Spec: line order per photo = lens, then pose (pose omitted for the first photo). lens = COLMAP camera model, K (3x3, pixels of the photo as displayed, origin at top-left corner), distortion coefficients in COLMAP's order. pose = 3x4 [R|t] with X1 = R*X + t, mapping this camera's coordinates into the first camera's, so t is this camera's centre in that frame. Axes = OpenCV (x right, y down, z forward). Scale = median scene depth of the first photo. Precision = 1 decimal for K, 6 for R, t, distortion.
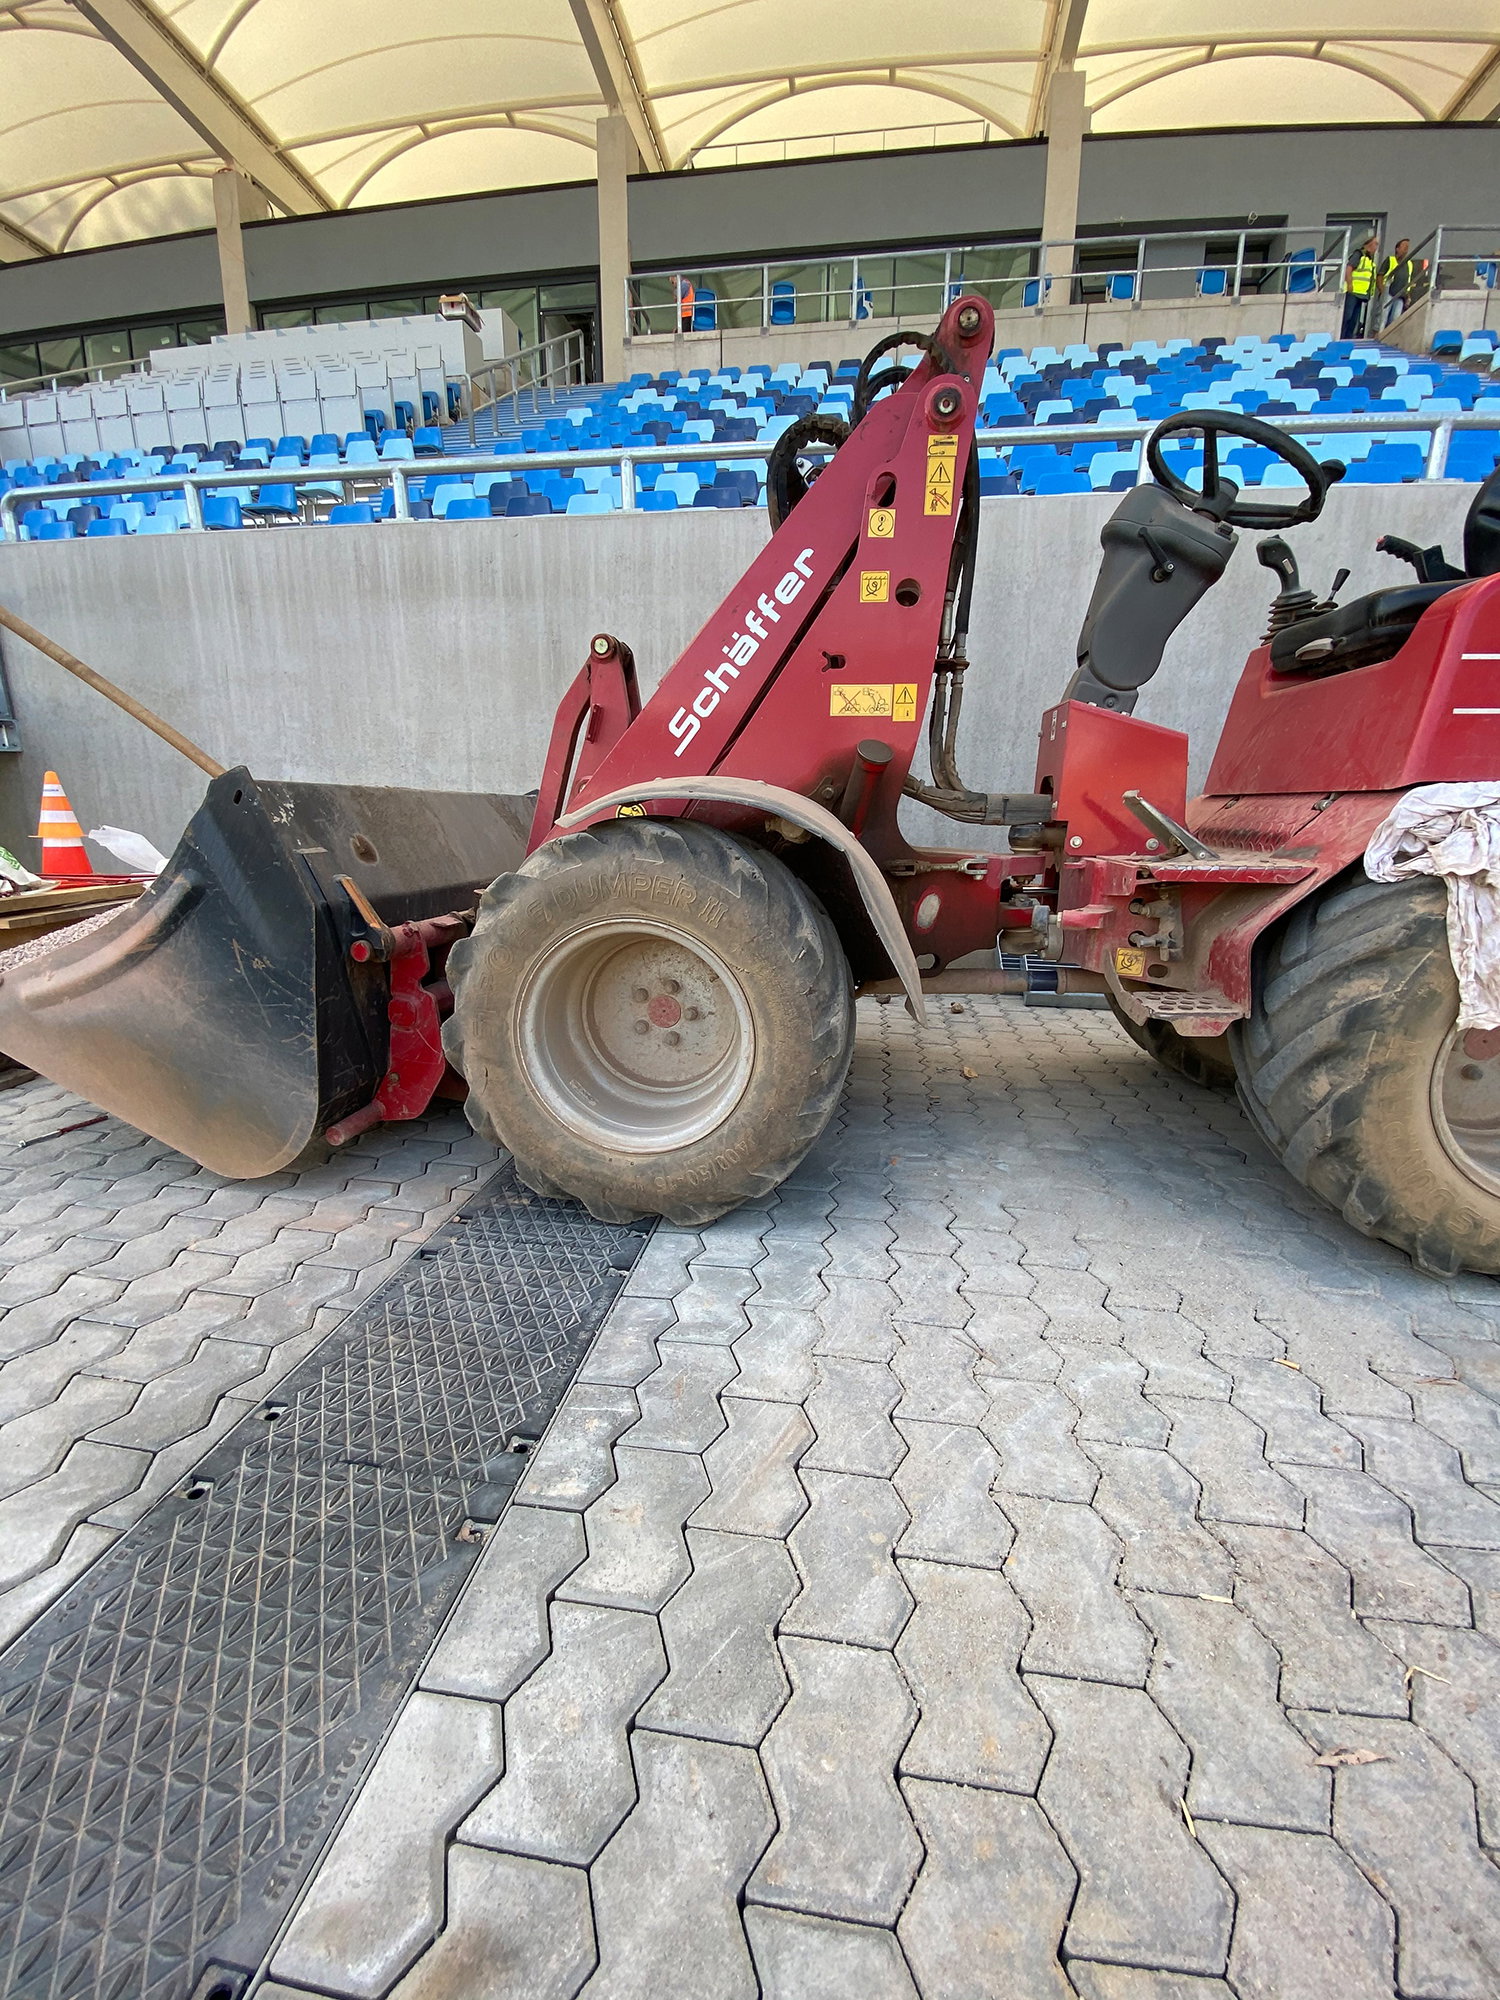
lens RADIAL K [[784.3, 0, 750.0], [0, 784.3, 1000.0], [0, 0, 1]] dist [0.049883, -0.000065]
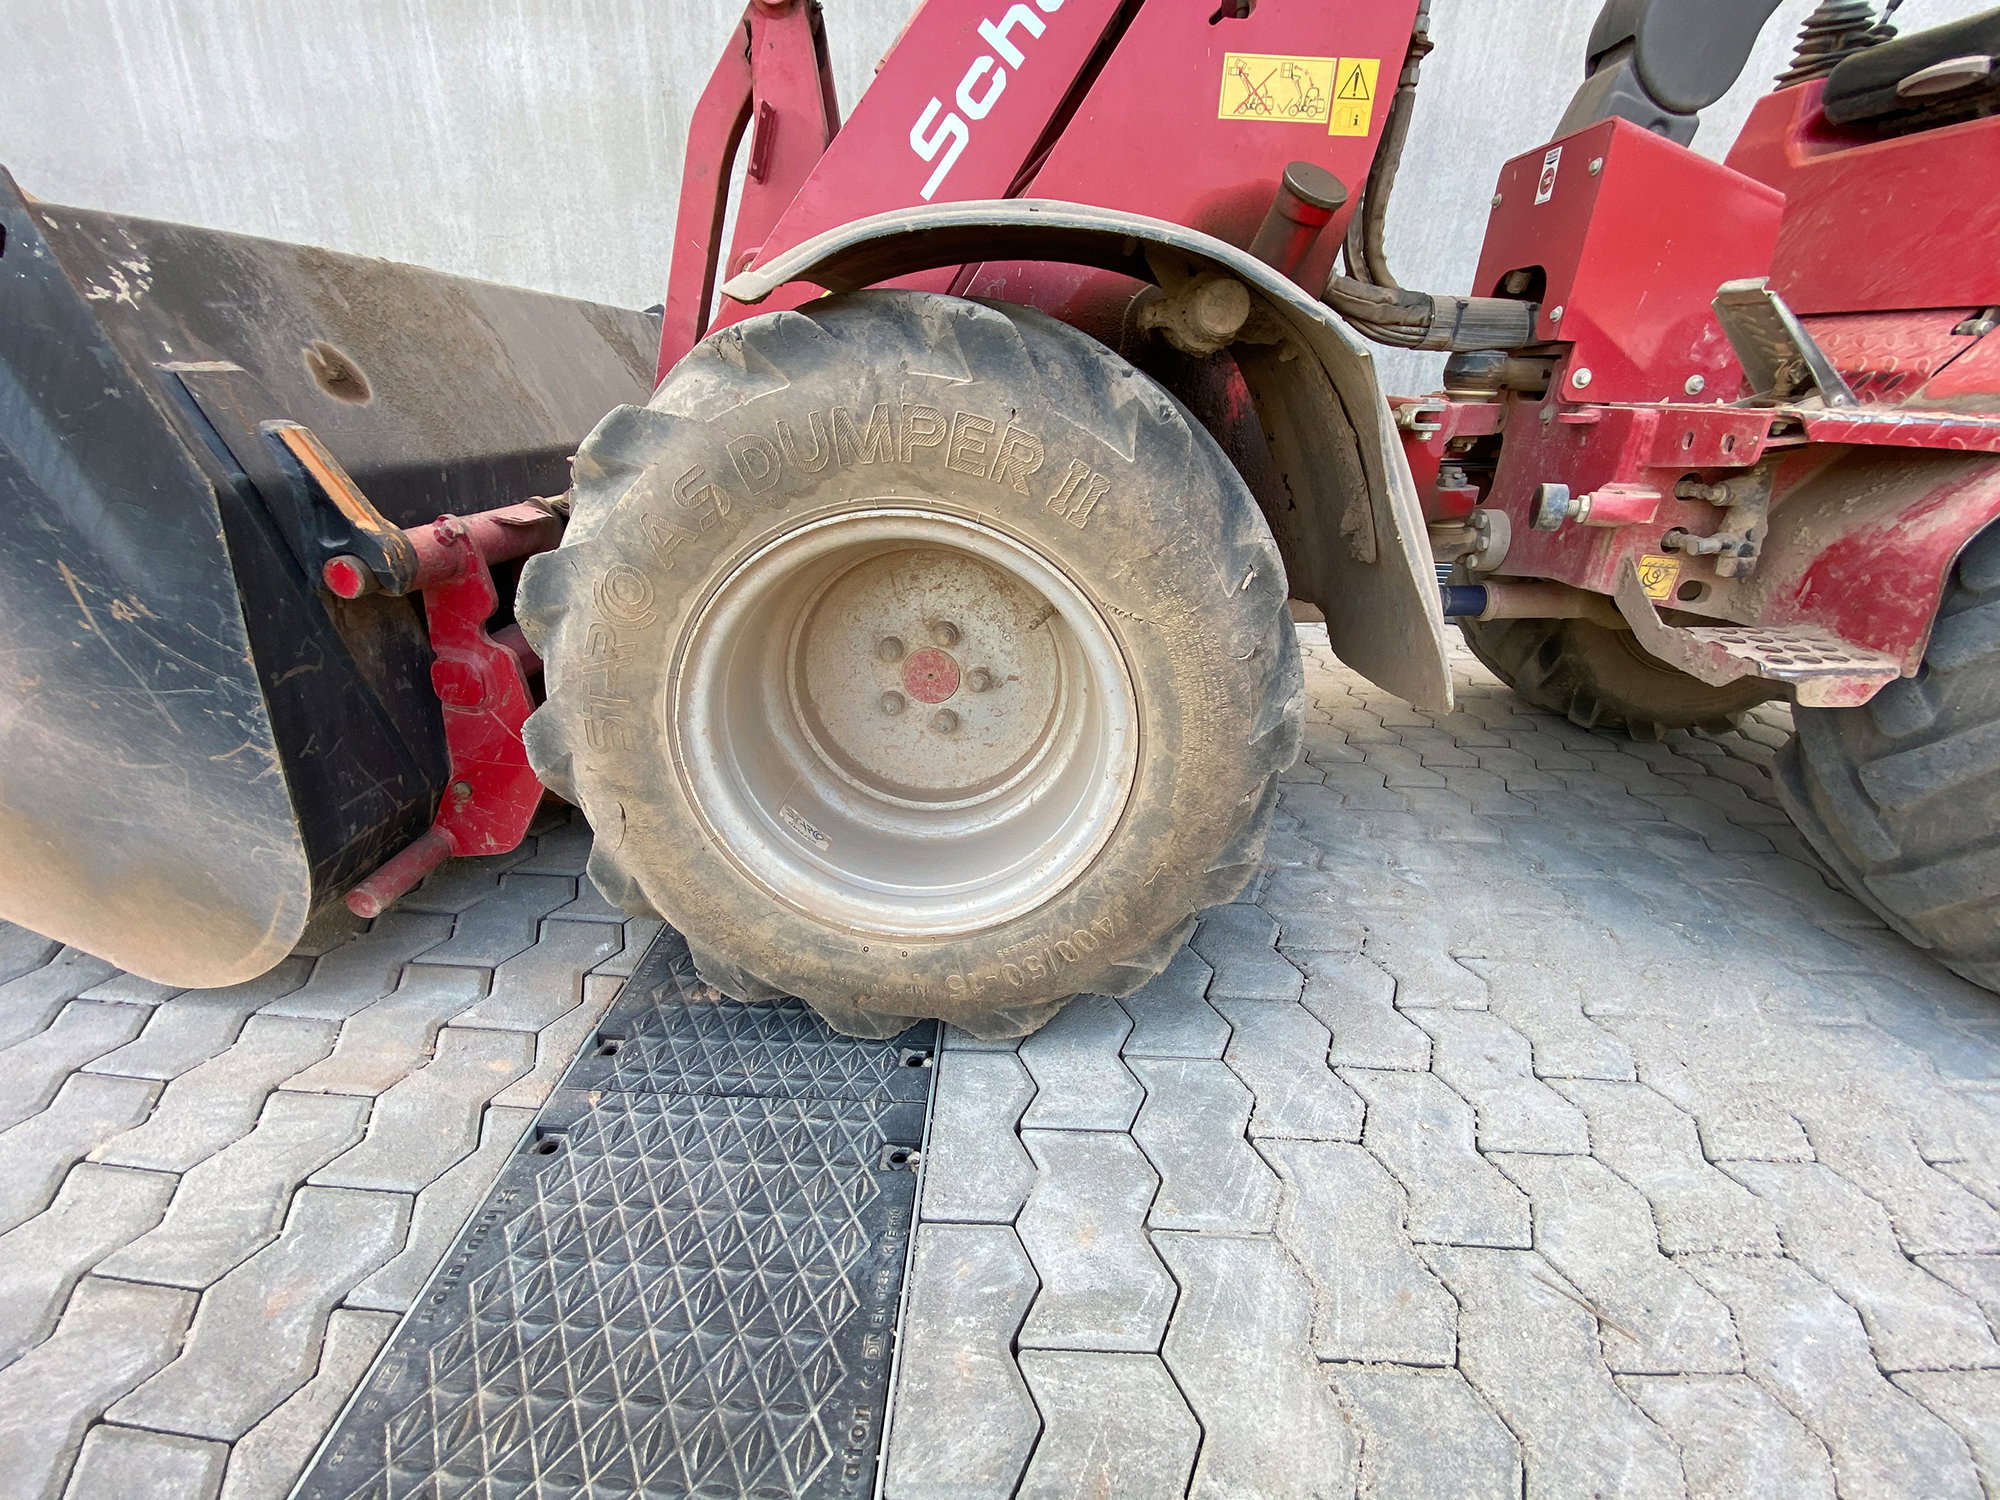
lens RADIAL K [[802.3, 0, 1000.0], [0, 802.3, 750.0], [0, 0, 1]] dist [0.015732, -0.012757]
pose [[0.993298, -0.035803, 0.109899, -0.135208], [0.014355, 0.981667, 0.190064, -0.046339], [-0.114689, -0.187212, 0.975601, 0.435643]]
